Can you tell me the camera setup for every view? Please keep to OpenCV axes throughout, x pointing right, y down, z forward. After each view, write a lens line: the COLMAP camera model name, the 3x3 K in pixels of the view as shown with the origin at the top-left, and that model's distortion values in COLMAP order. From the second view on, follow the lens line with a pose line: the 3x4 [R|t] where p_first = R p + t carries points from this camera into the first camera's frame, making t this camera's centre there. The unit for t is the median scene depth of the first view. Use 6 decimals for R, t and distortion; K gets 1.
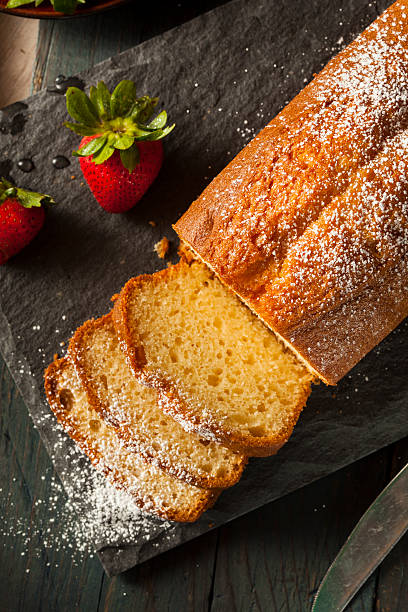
lens RADIAL K [[1960.2, 0, 204.2], [0, 1960.2, 307.4], [0, 0, 1]] dist [0.024717, 0.000000]
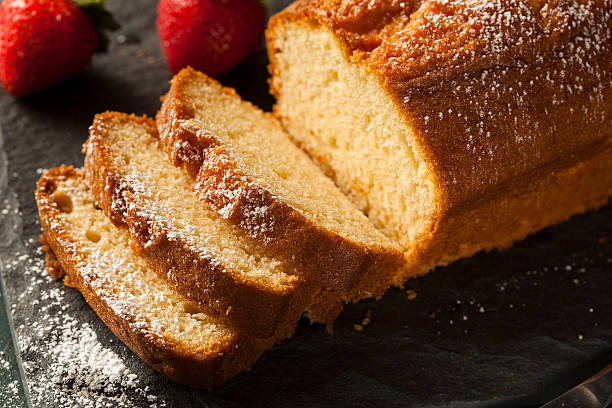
lens RADIAL K [[2093.9, 0, 307.1], [0, 2093.9, 203.2], [0, 0, 1]] dist [0.009686, 0.000000]
pose [[0.975848, 0.210993, -0.056585, 0.057489], [-0.194303, 0.719987, -0.666232, 0.528865], [-0.099830, 0.661136, 0.743595, 0.434579]]
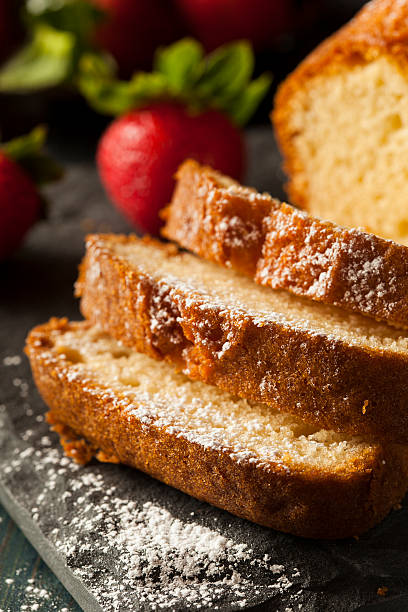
lens RADIAL K [[2325.4, 0, 206.7], [0, 2325.4, 310.6], [0, 0, 1]] dist [0.009221, 0.000000]
pose [[0.999780, -0.007225, 0.019668, -0.047523], [0.020346, 0.559063, -0.828875, 0.525237], [-0.005007, 0.829093, 0.559088, 0.663908]]
